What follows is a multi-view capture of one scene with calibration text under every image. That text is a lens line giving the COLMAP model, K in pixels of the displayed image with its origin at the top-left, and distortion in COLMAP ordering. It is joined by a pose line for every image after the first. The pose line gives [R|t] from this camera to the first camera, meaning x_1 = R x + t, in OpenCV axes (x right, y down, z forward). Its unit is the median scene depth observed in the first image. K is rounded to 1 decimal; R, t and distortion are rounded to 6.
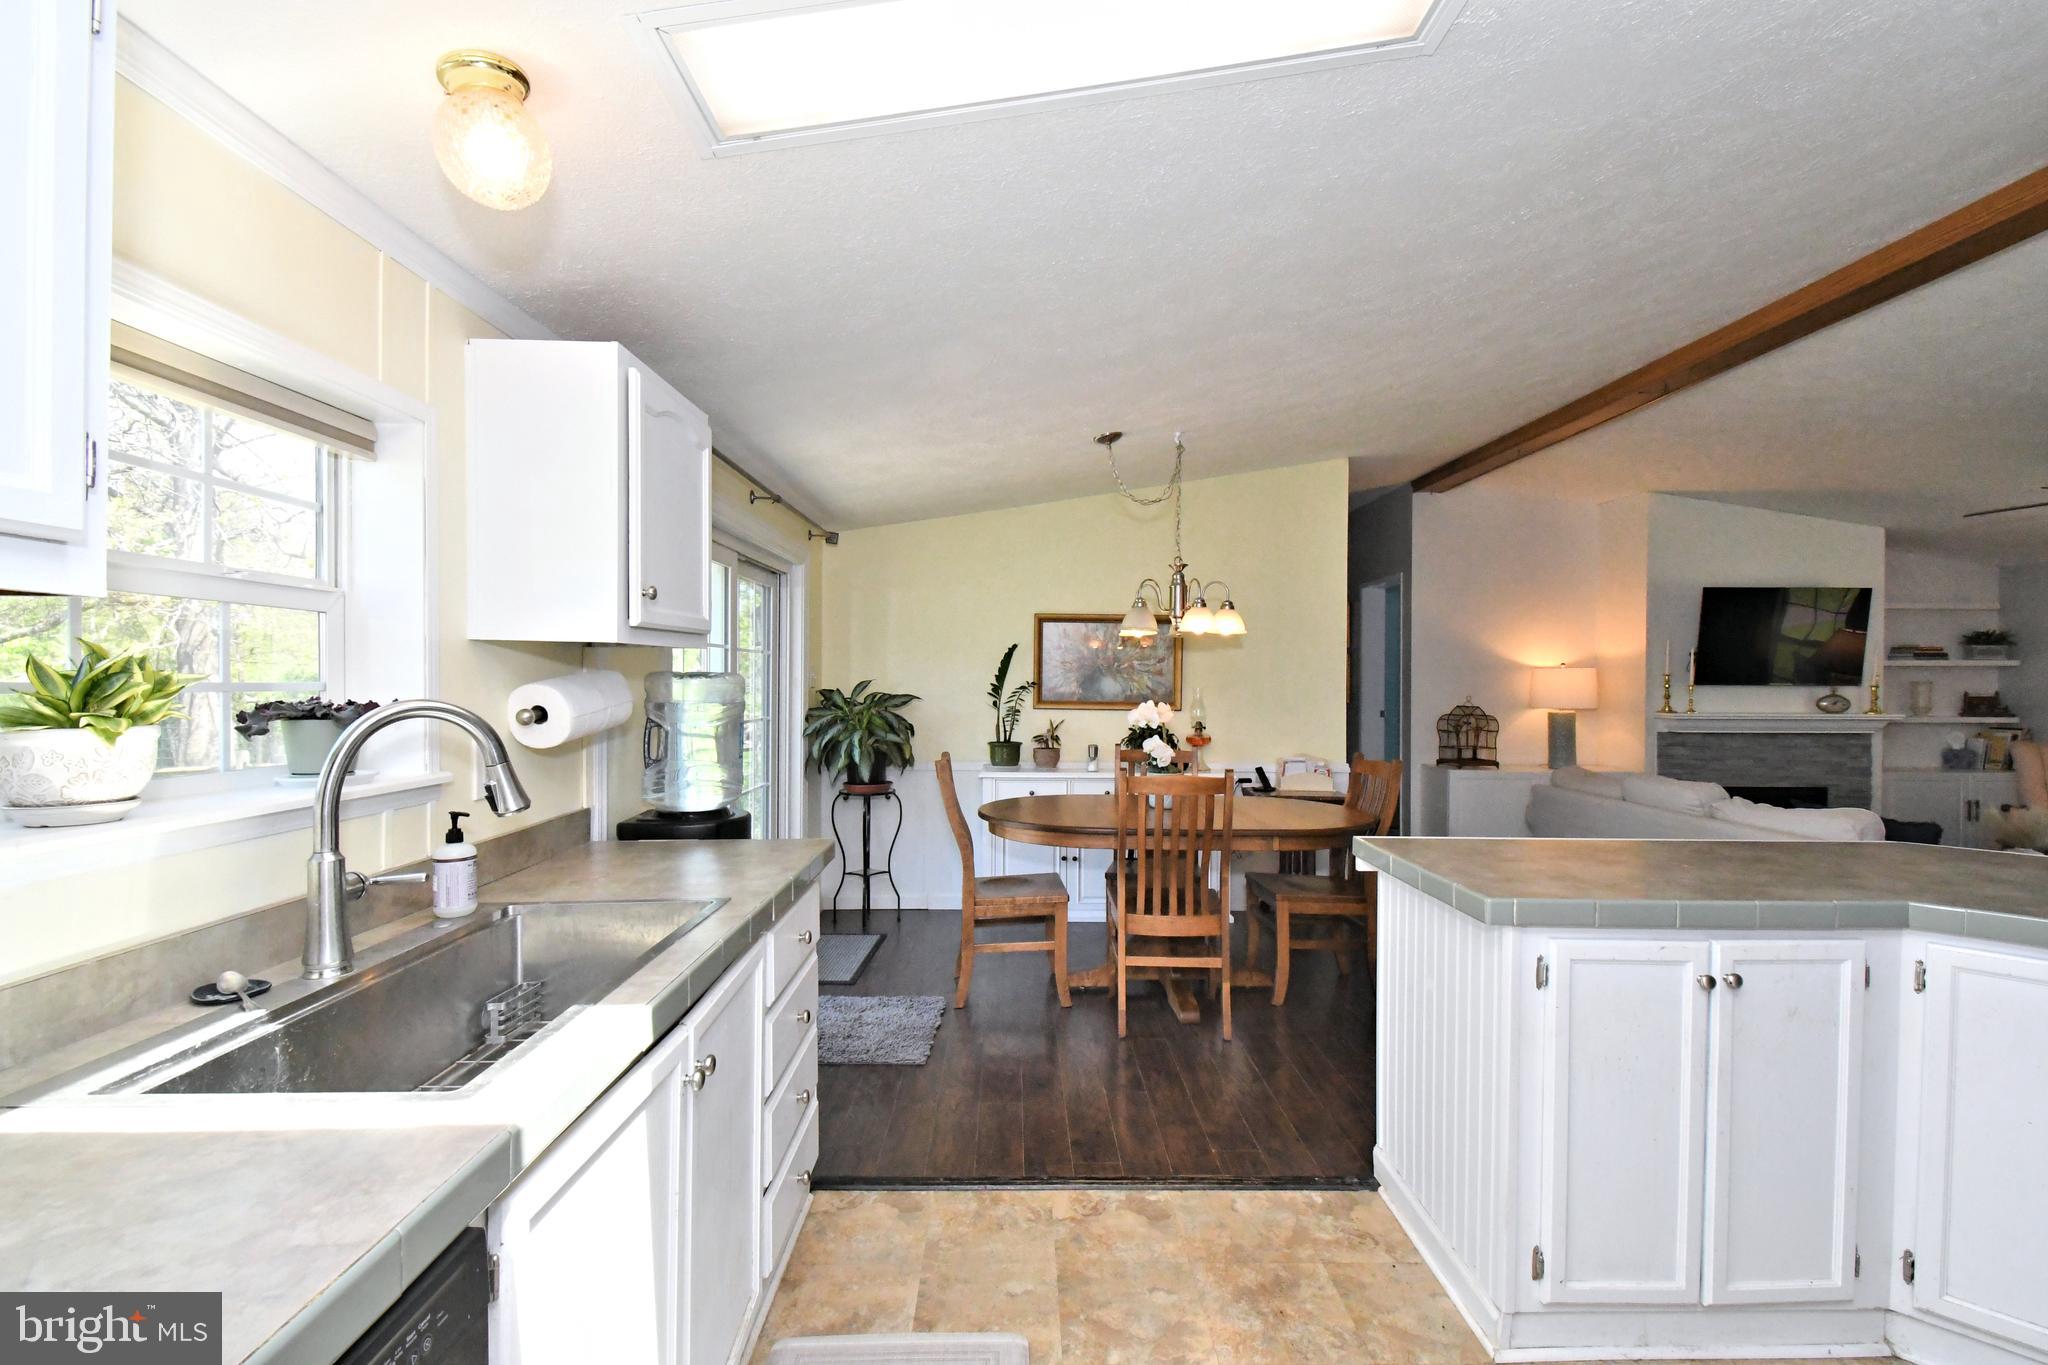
lens RADIAL K [[911.7, 0, 1004.1], [0, 911.7, 692.5], [0, 0, 1]] dist [0.013604, -0.012597]
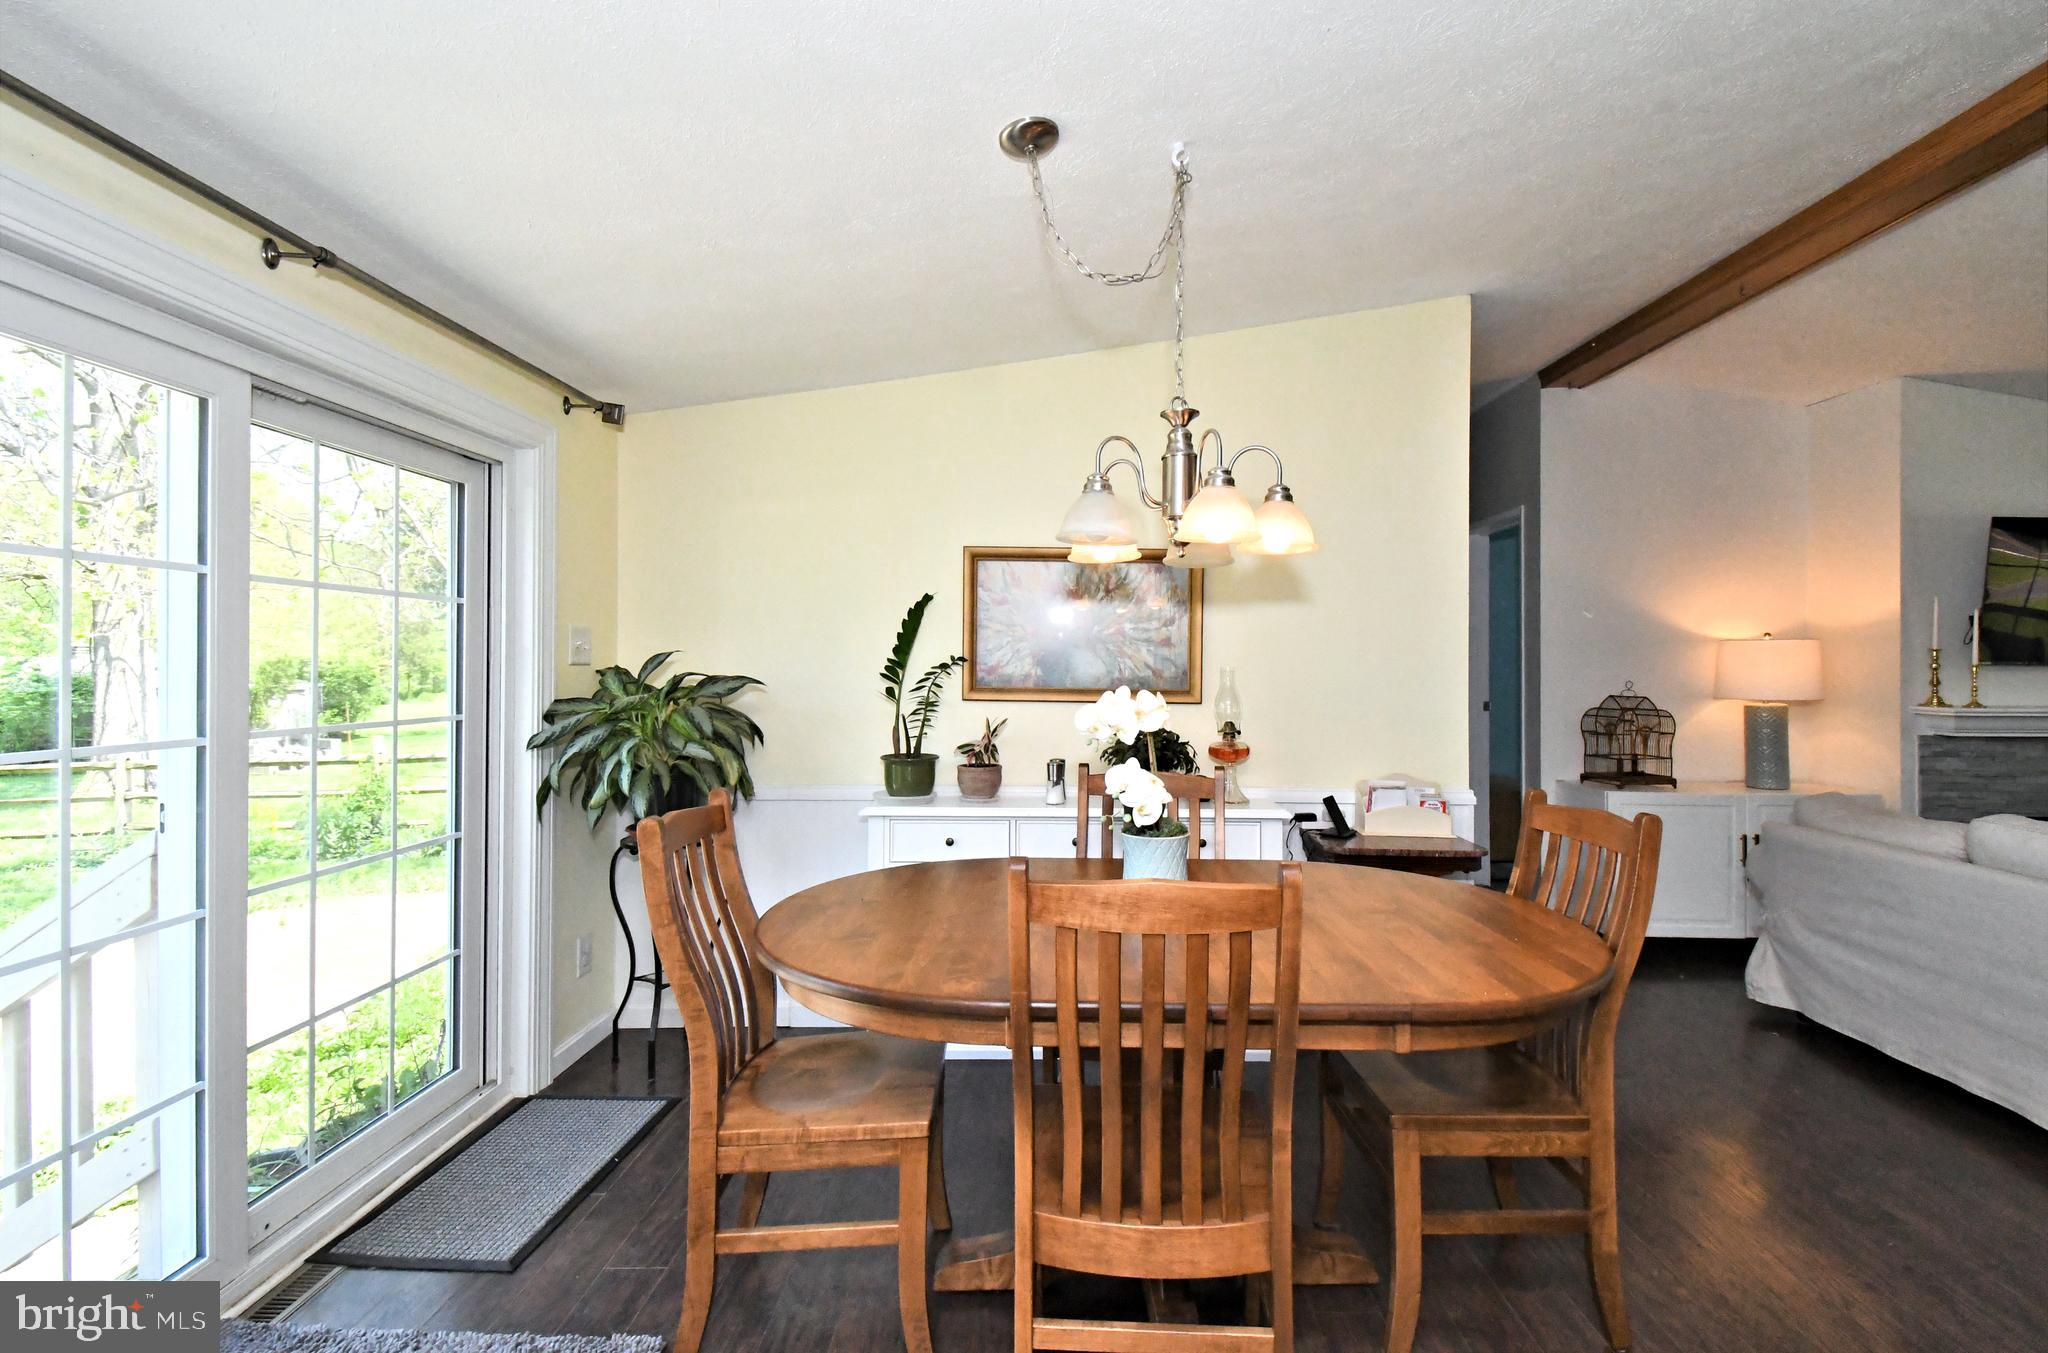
lens RADIAL K [[911.7, 0, 1049.7], [0, 911.7, 661.7], [0, 0, 1]] dist [0.013604, -0.012597]
pose [[0.999998, 0.000500, 0.001795, 0.095257], [-0.000459, 0.999743, -0.022680, 0.005954], [-0.001806, 0.022680, 0.999741, 0.403498]]
